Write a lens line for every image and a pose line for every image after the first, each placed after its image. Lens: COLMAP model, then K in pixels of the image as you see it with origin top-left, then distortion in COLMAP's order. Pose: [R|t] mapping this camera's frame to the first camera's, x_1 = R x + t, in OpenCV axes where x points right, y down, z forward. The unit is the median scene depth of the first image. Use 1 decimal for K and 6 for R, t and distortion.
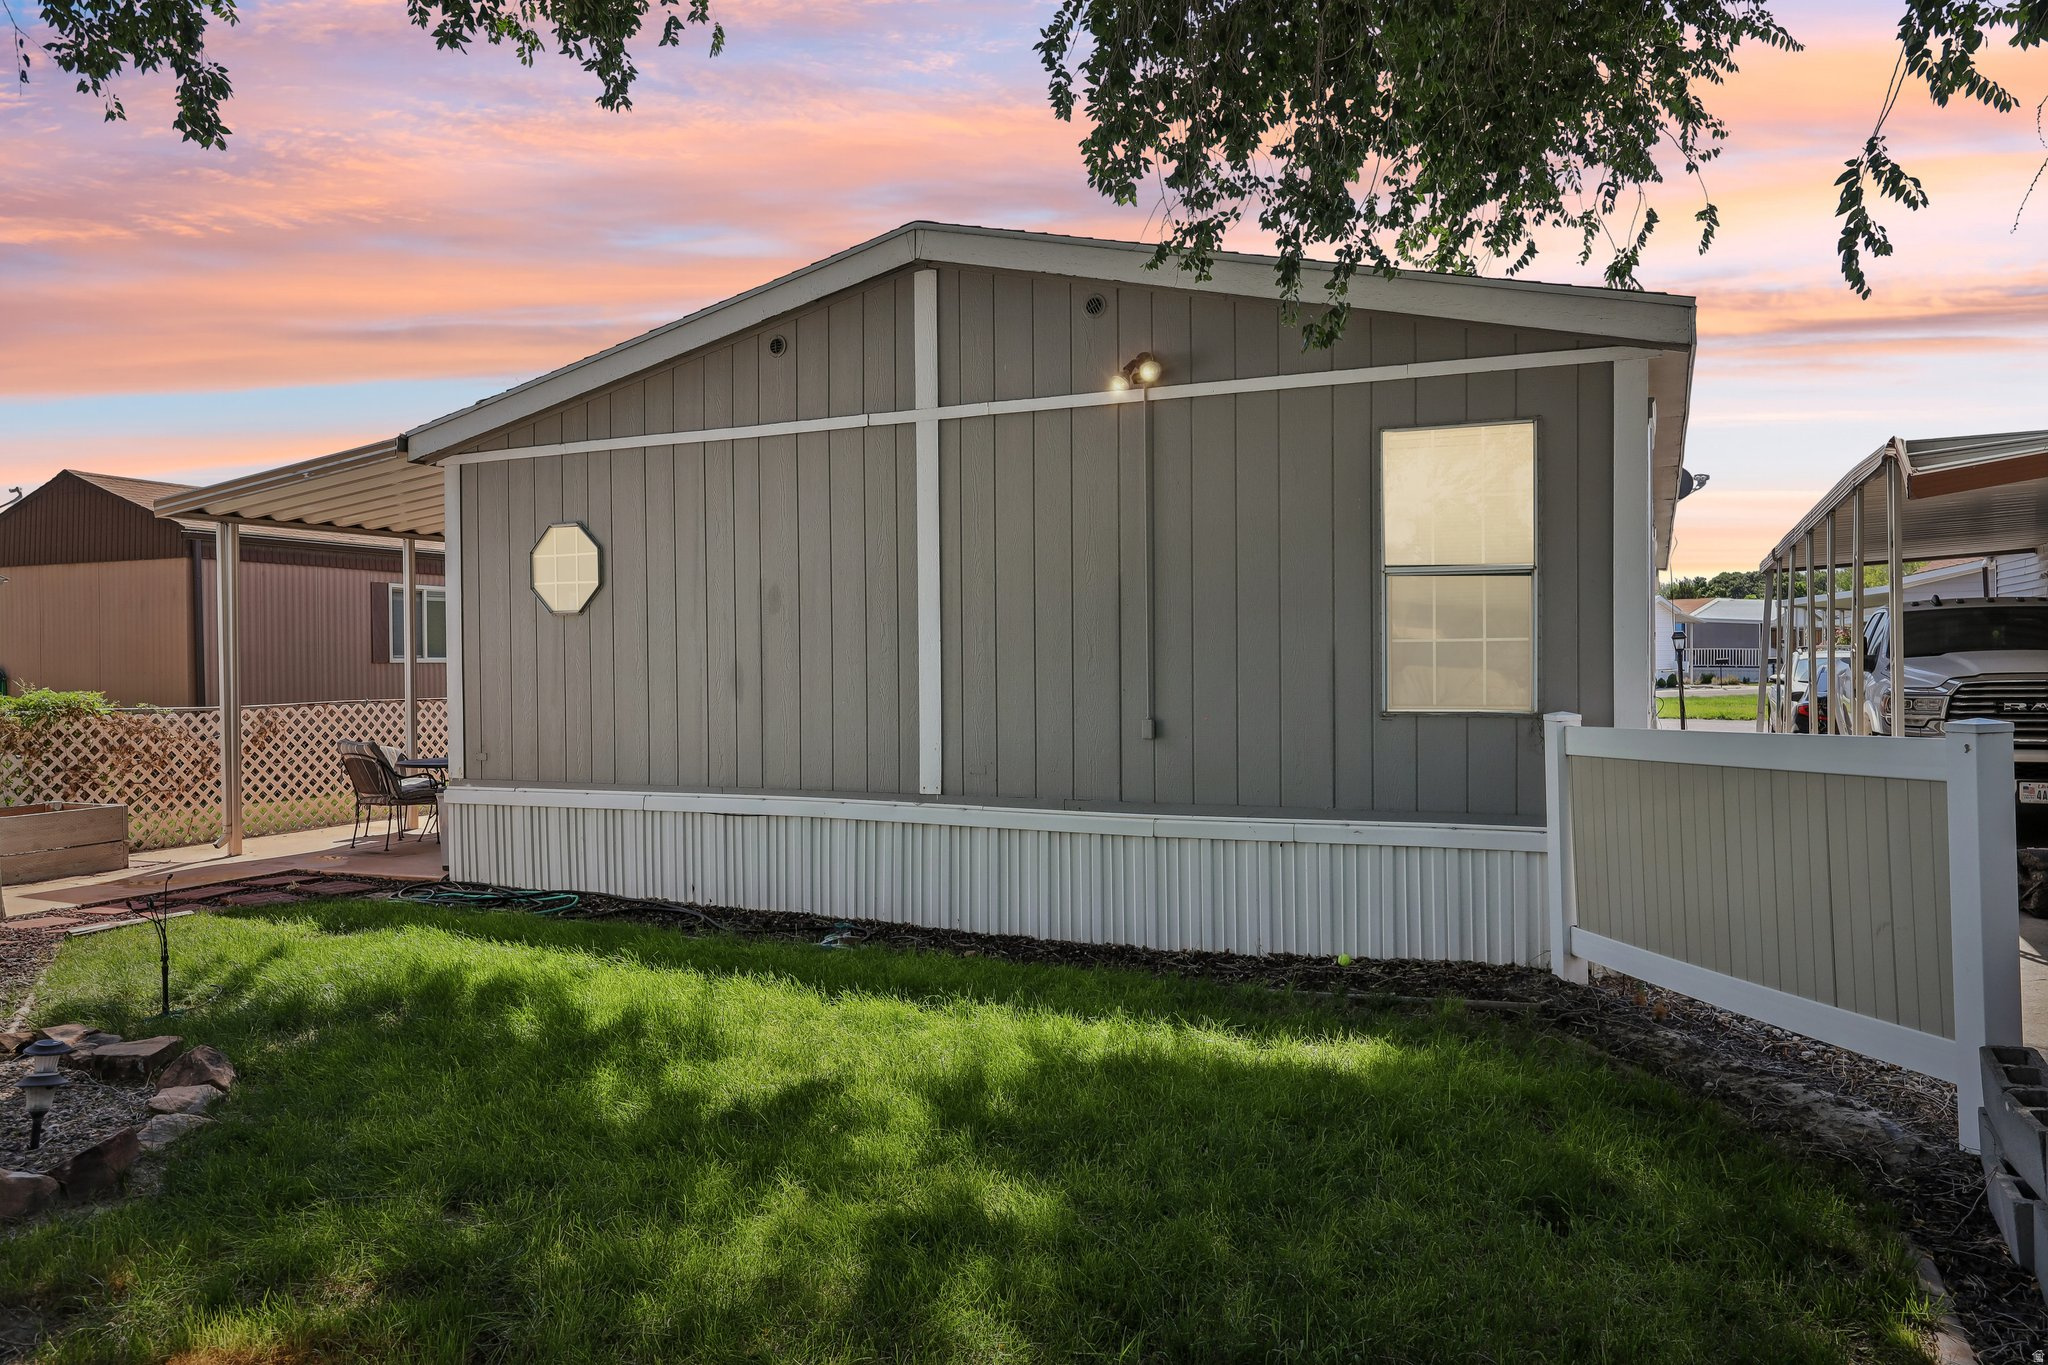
lens RADIAL K [[1345.4, 0, 1024.0], [0, 1345.4, 682.5], [0, 0, 1]] dist [0.001268, -0.001481]
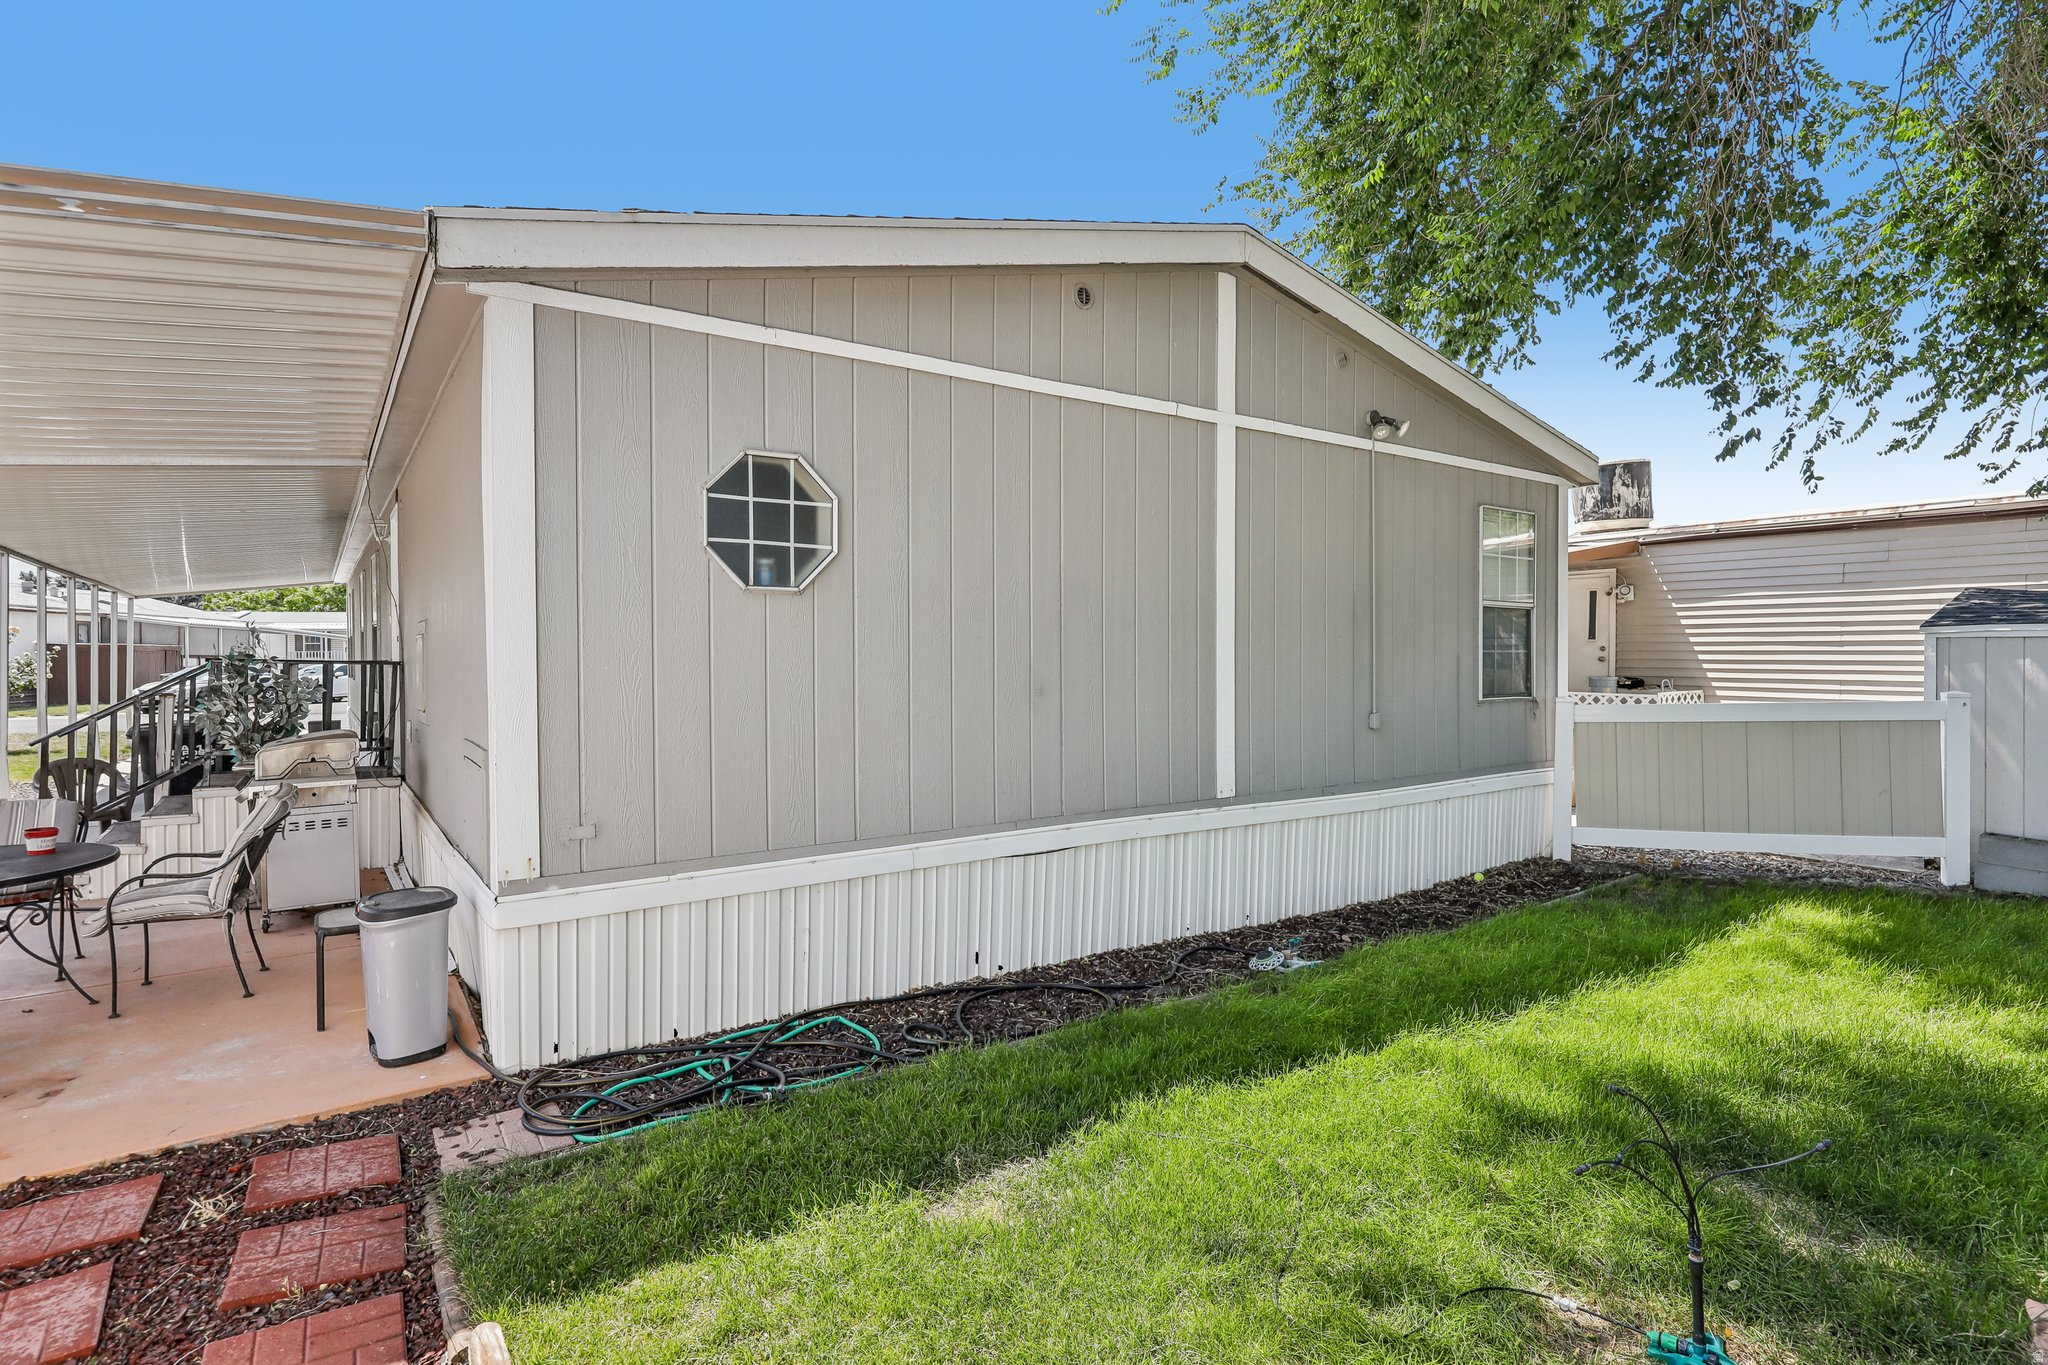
lens RADIAL K [[1030.9, 0, 1026.7], [0, 1030.9, 672.5], [0, 0, 1]] dist [0.001565, 0.000183]
pose [[0.514747, -0.006584, 0.857317, -0.727688], [0.009847, 0.999950, 0.001767, -0.011780], [-0.857286, 0.007532, 0.514786, 0.661033]]
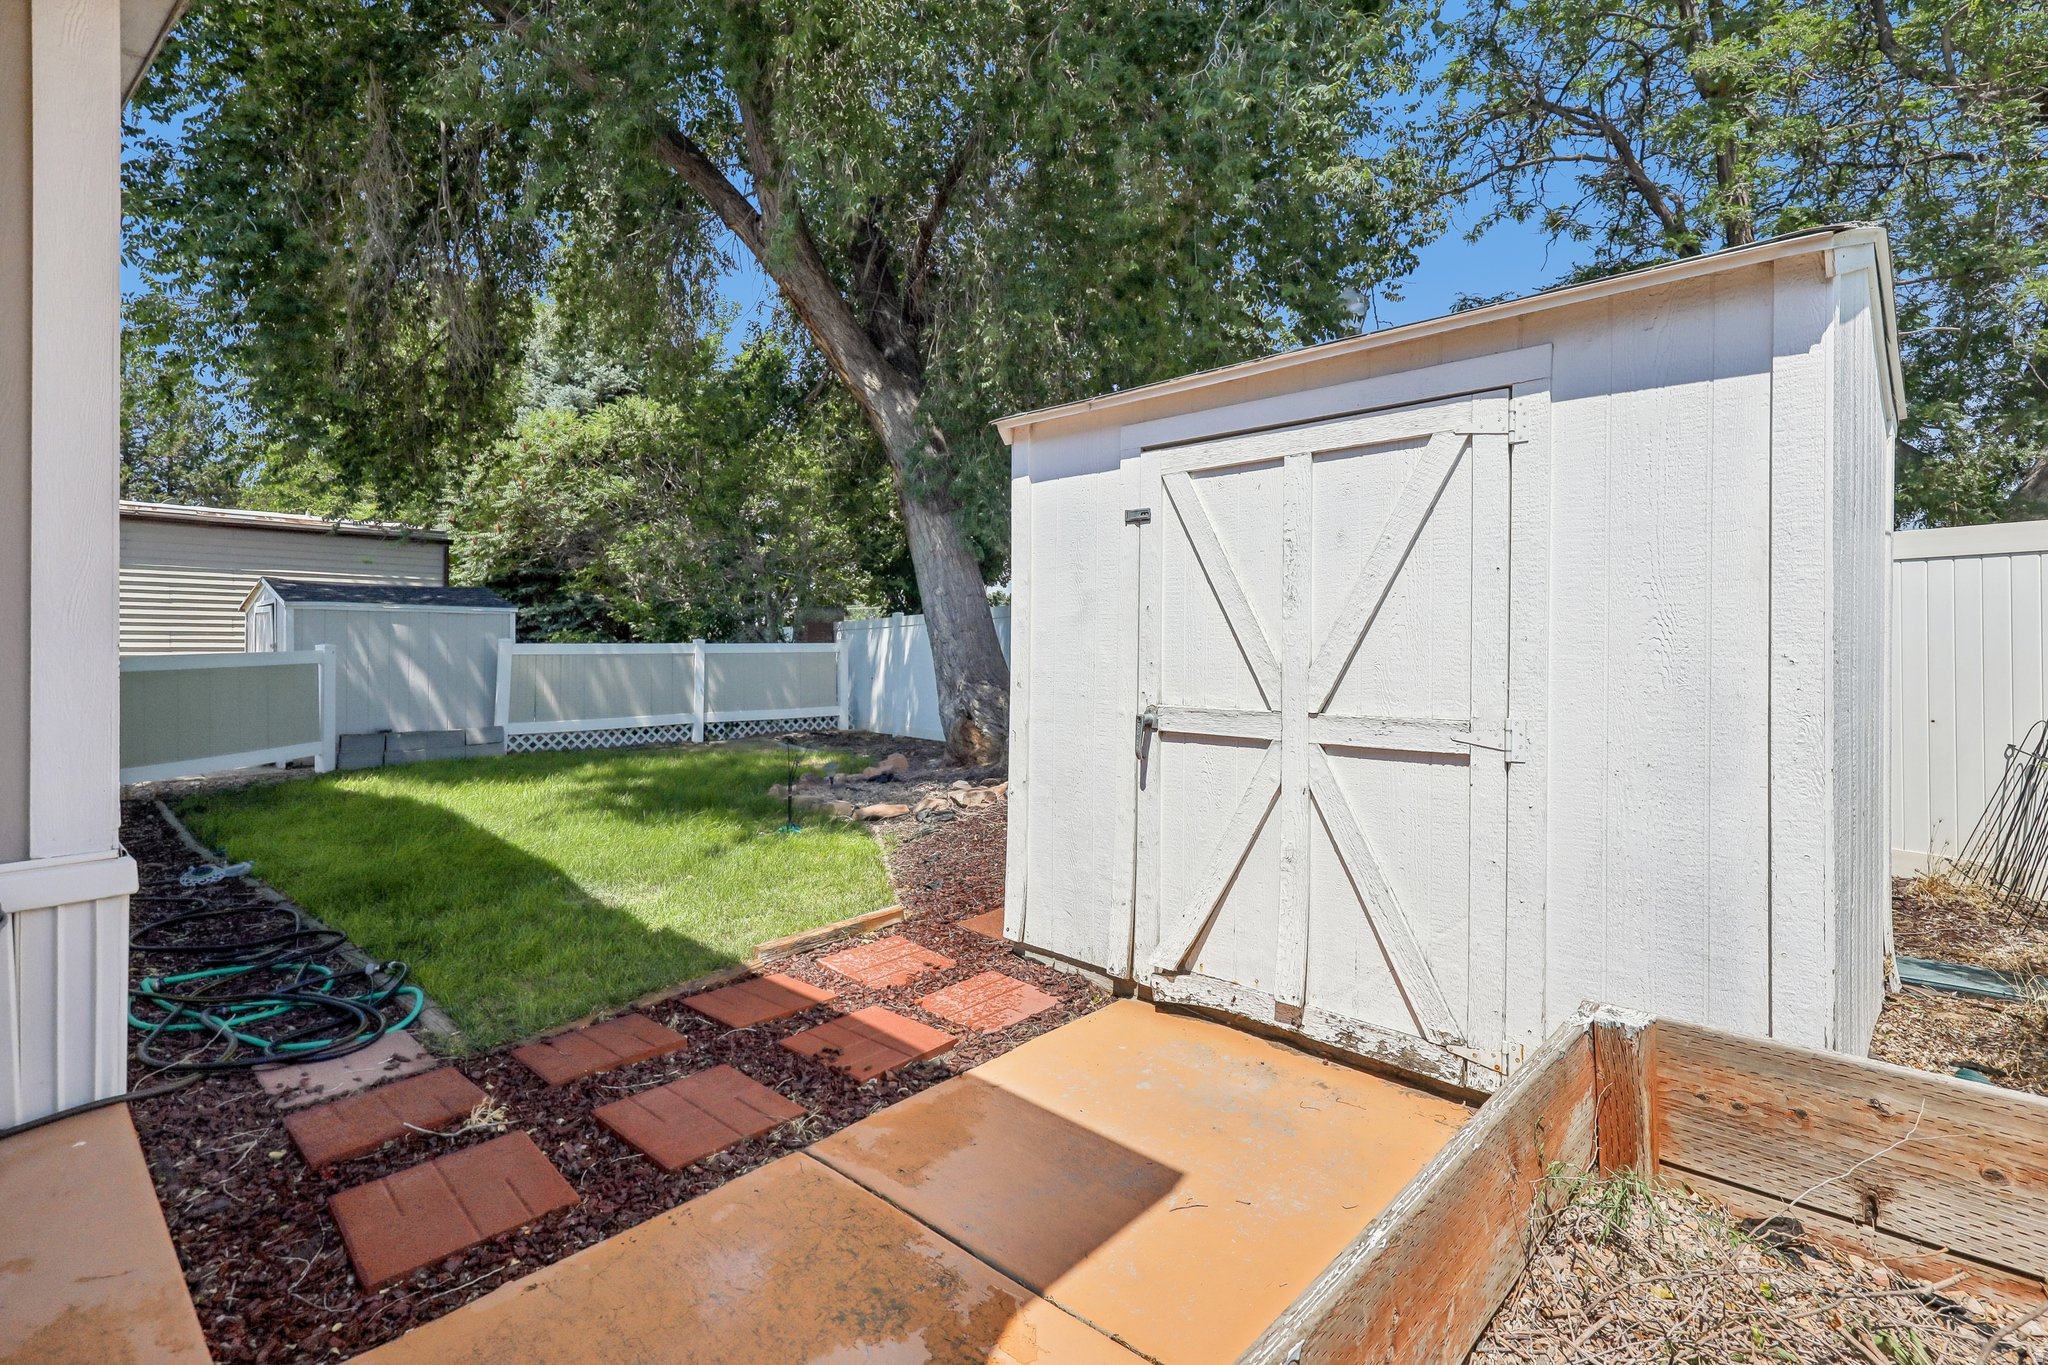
lens RADIAL K [[959.1, 0, 1023.9], [0, 959.1, 652.7], [0, 0, 1]] dist [0.002036, 0.000498]
pose [[-0.948256, 0.005488, 0.317461, -0.826971], [0.009688, 0.999885, 0.011655, 0.012956], [-0.317360, 0.014127, -0.948200, 1.252948]]
